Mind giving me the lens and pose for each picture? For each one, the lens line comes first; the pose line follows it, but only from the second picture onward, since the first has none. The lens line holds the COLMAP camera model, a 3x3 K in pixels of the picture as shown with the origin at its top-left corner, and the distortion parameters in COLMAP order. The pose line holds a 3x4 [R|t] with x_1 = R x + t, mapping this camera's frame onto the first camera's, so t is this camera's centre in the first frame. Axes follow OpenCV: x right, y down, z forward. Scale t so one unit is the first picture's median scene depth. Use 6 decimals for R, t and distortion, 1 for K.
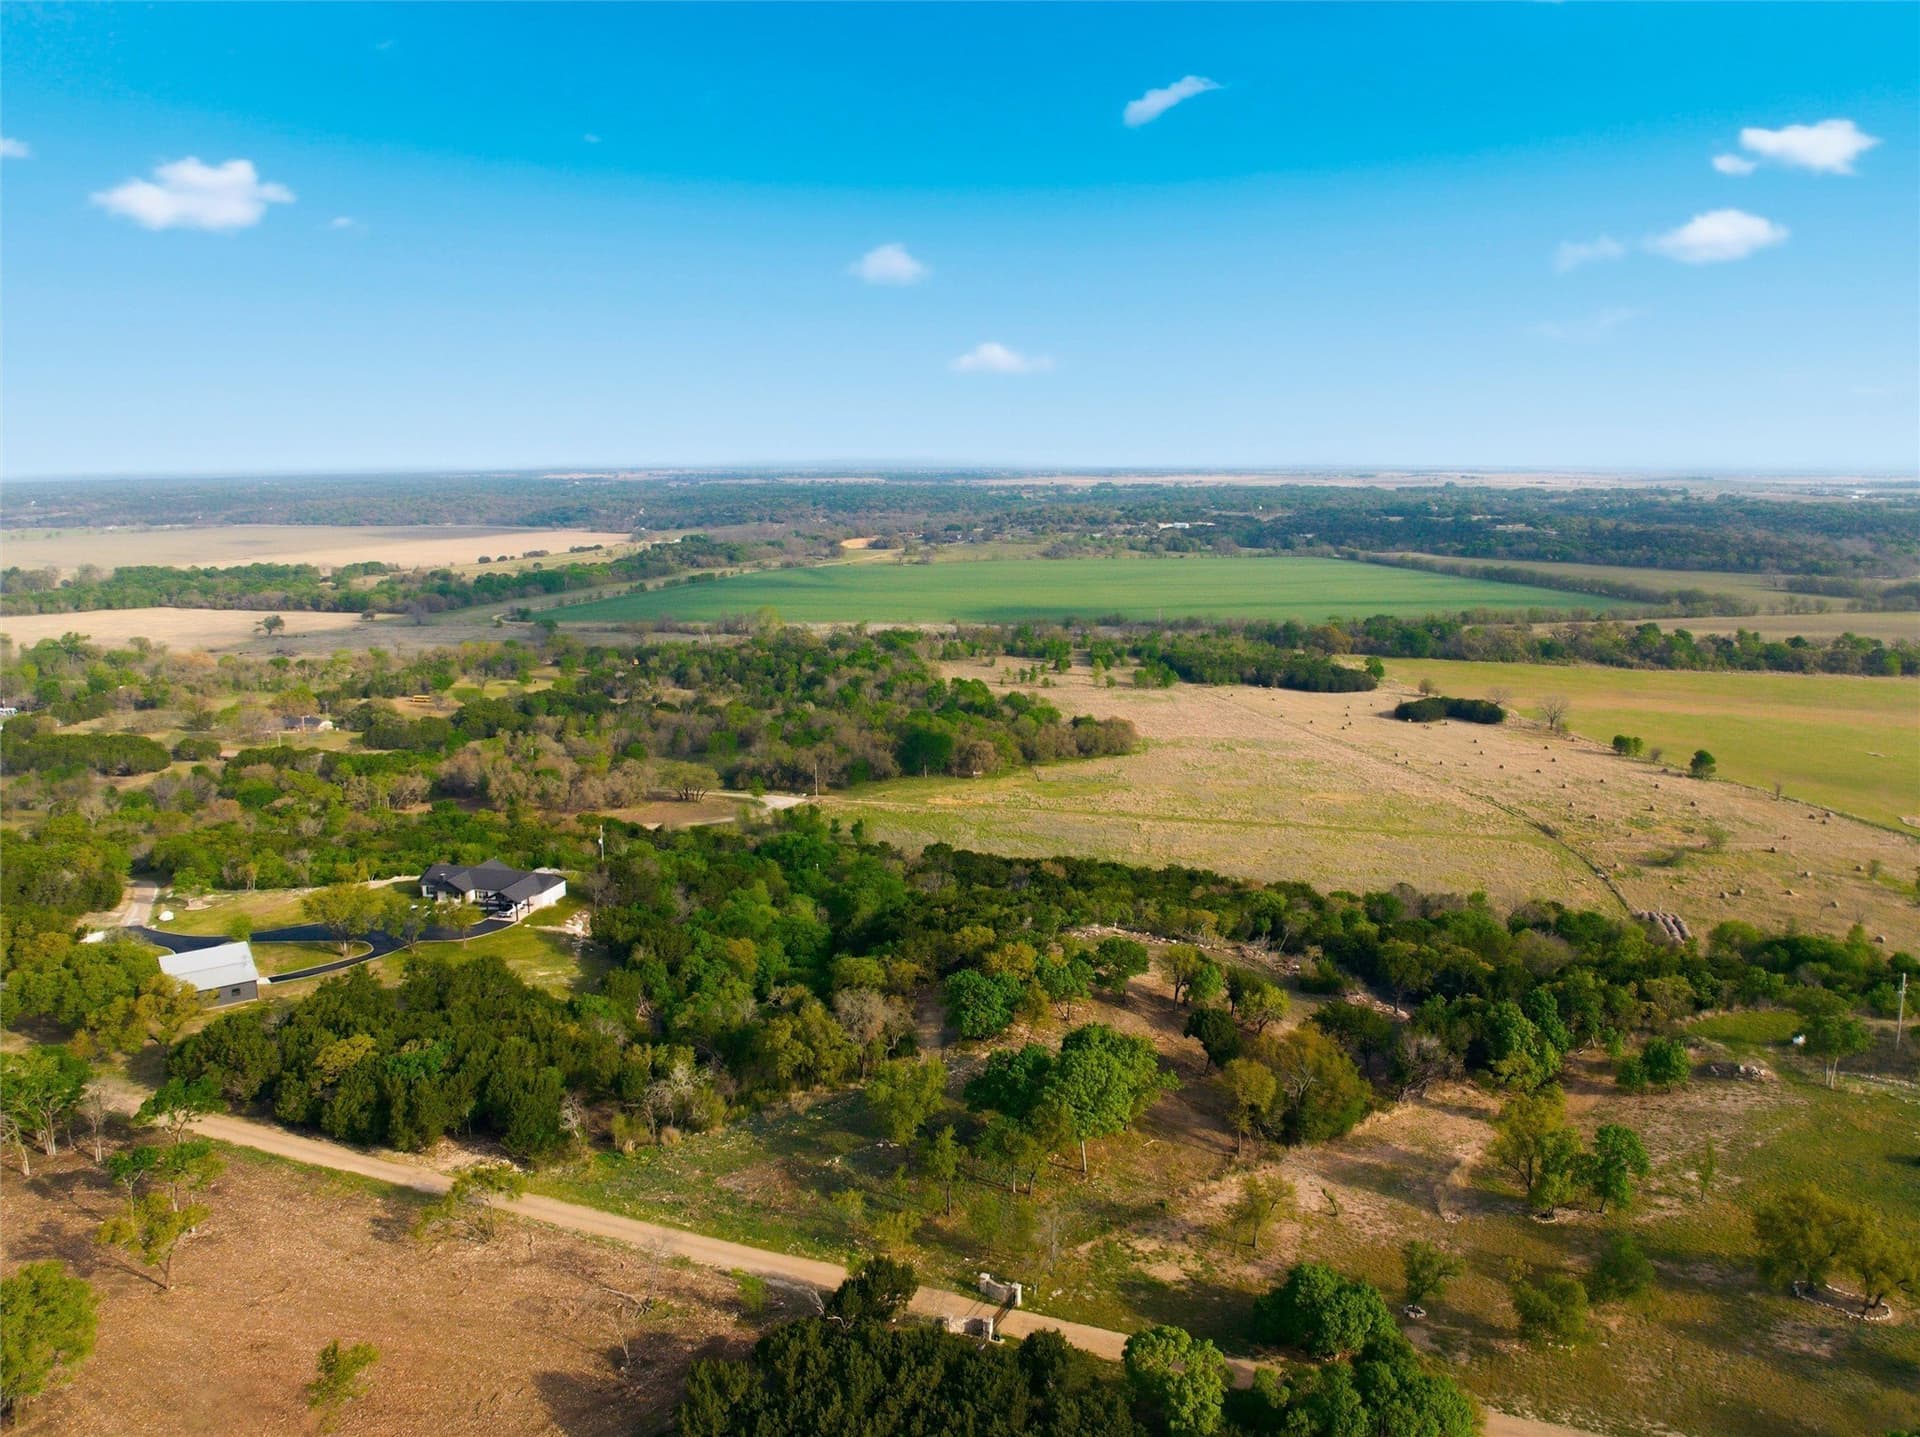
lens RADIAL K [[1393.7, 0, 967.8], [0, 1393.7, 712.4], [0, 0, 1]] dist [-0.032677, -0.008954]
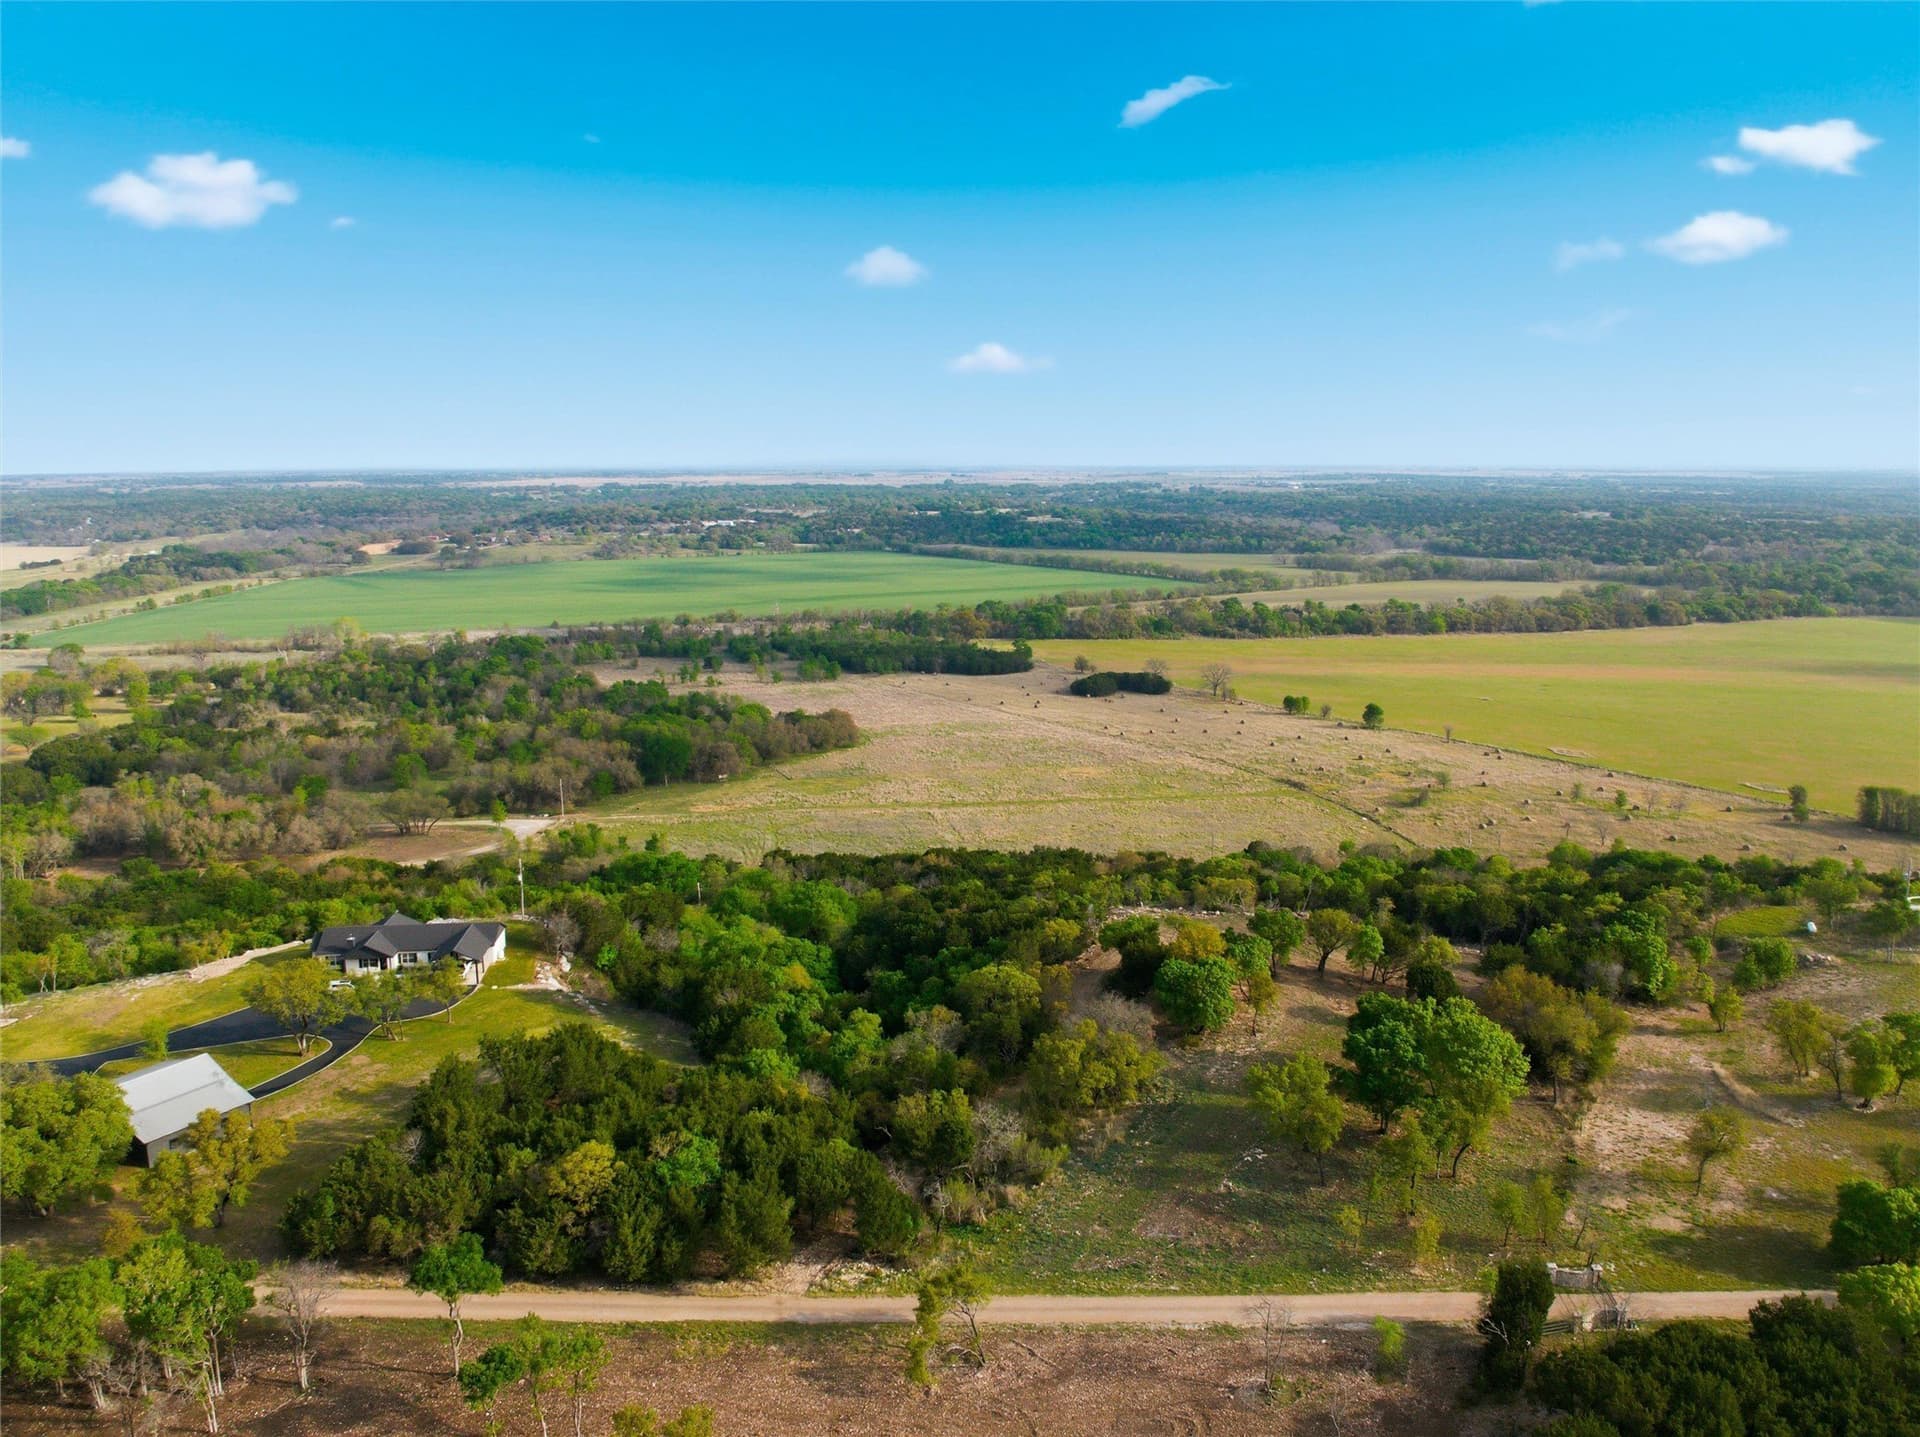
lens RADIAL K [[1393.7, 0, 967.8], [0, 1393.7, 712.4], [0, 0, 1]] dist [-0.032677, -0.008954]
pose [[0.933146, -0.064621, 0.353643, -0.128913], [0.065152, 0.997821, 0.010416, 0.001442], [-0.353545, 0.013321, 0.935323, 0.056317]]
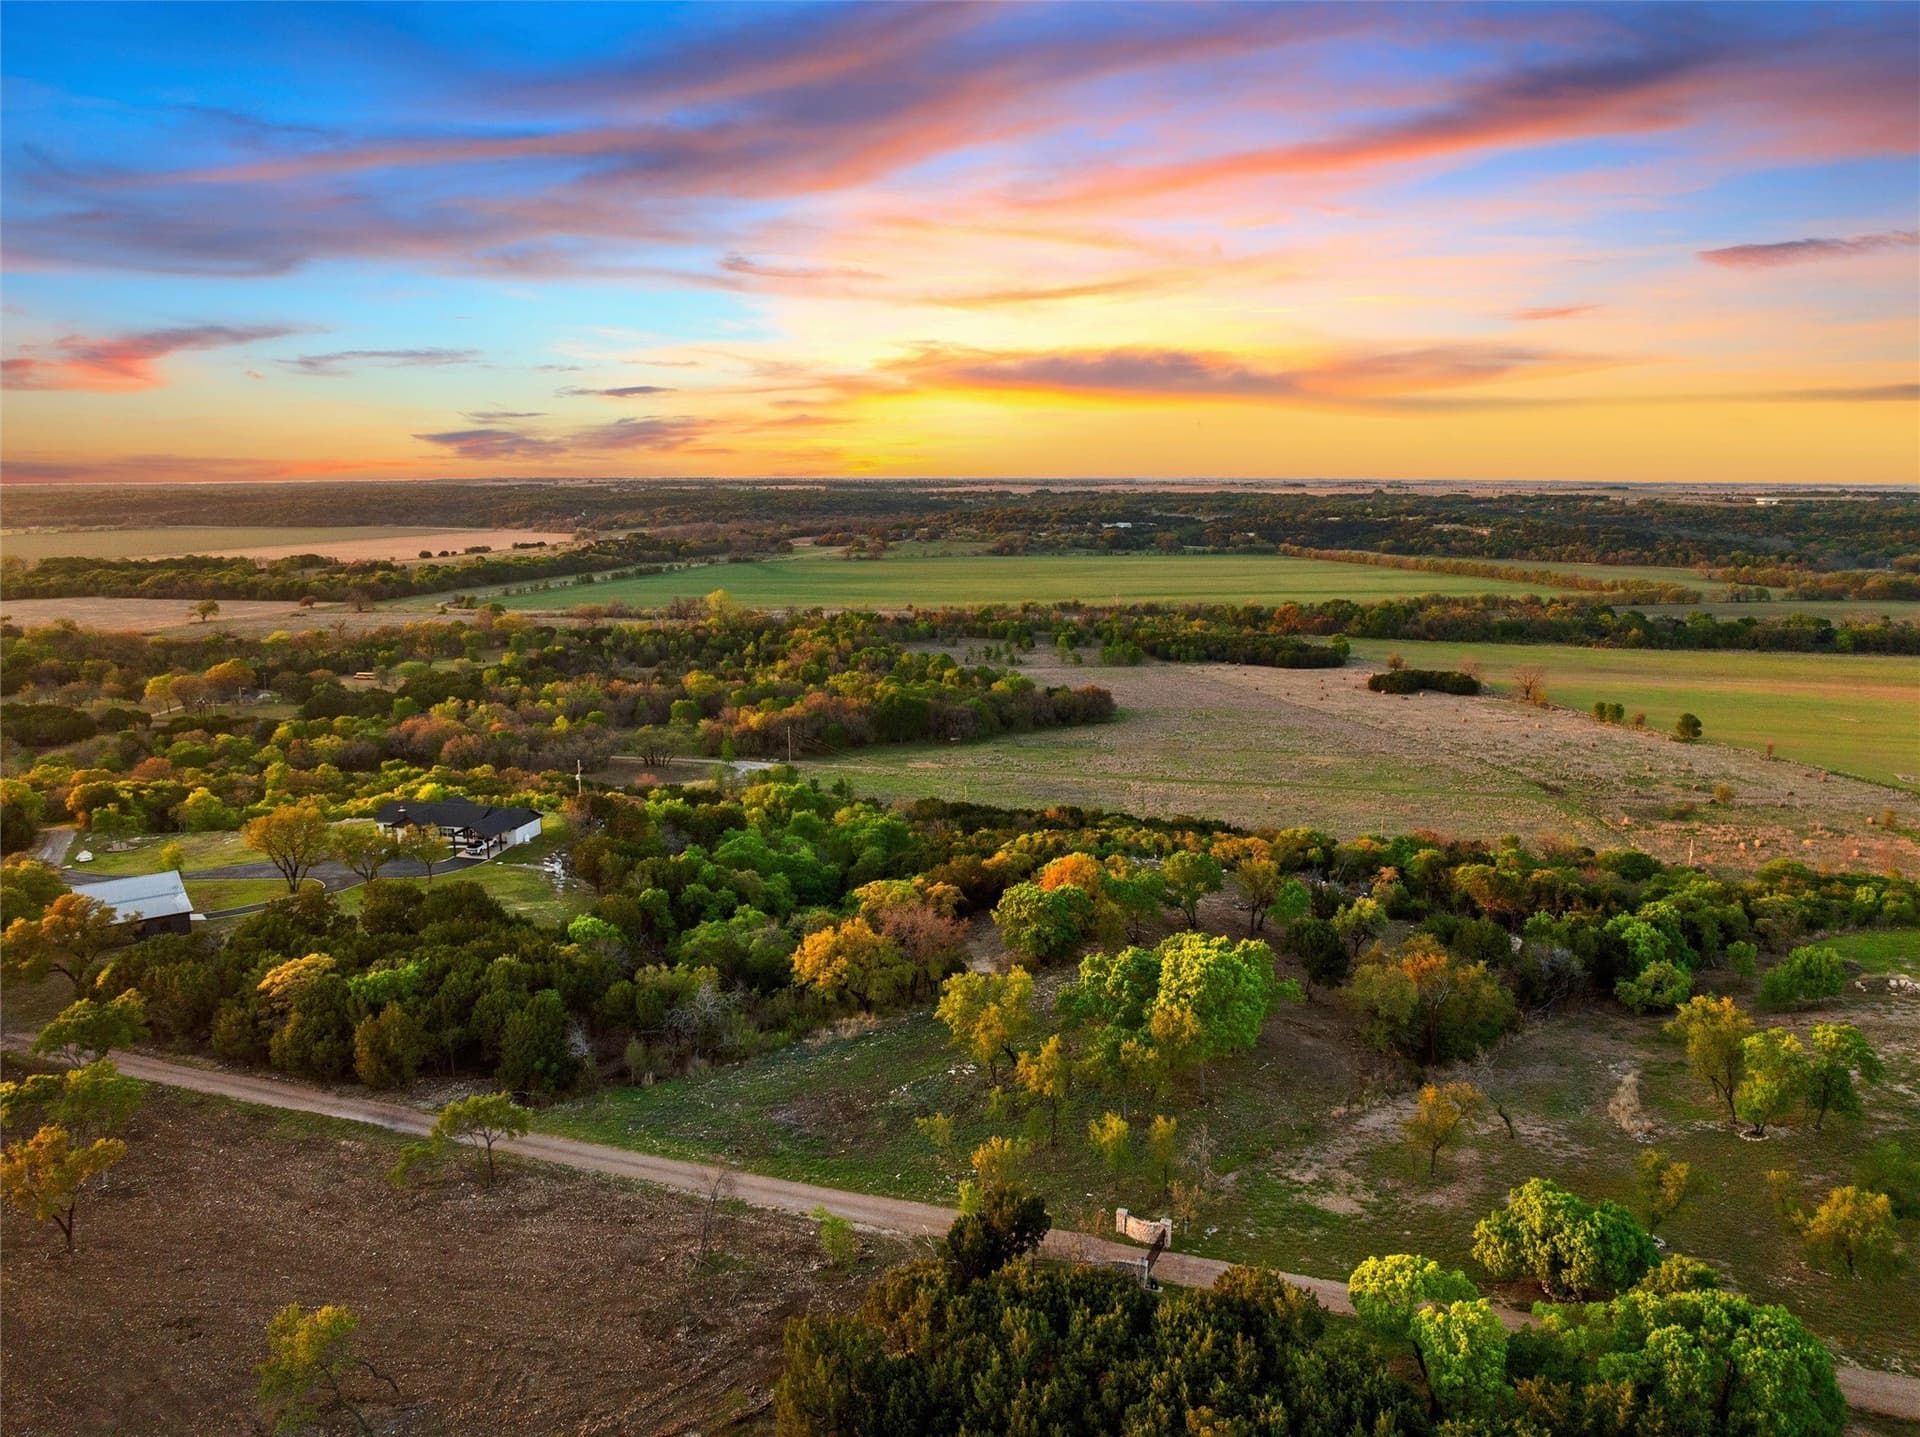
lens RADIAL K [[1363.0, 0, 967.0], [0, 1363.0, 722.4], [0, 0, 1]] dist [-0.028210, -0.006961]
pose [[0.998905, -0.003892, 0.046631, -0.022451], [0.003871, 0.999992, 0.000543, 0.024572], [-0.046633, -0.000362, 0.998912, 0.044120]]
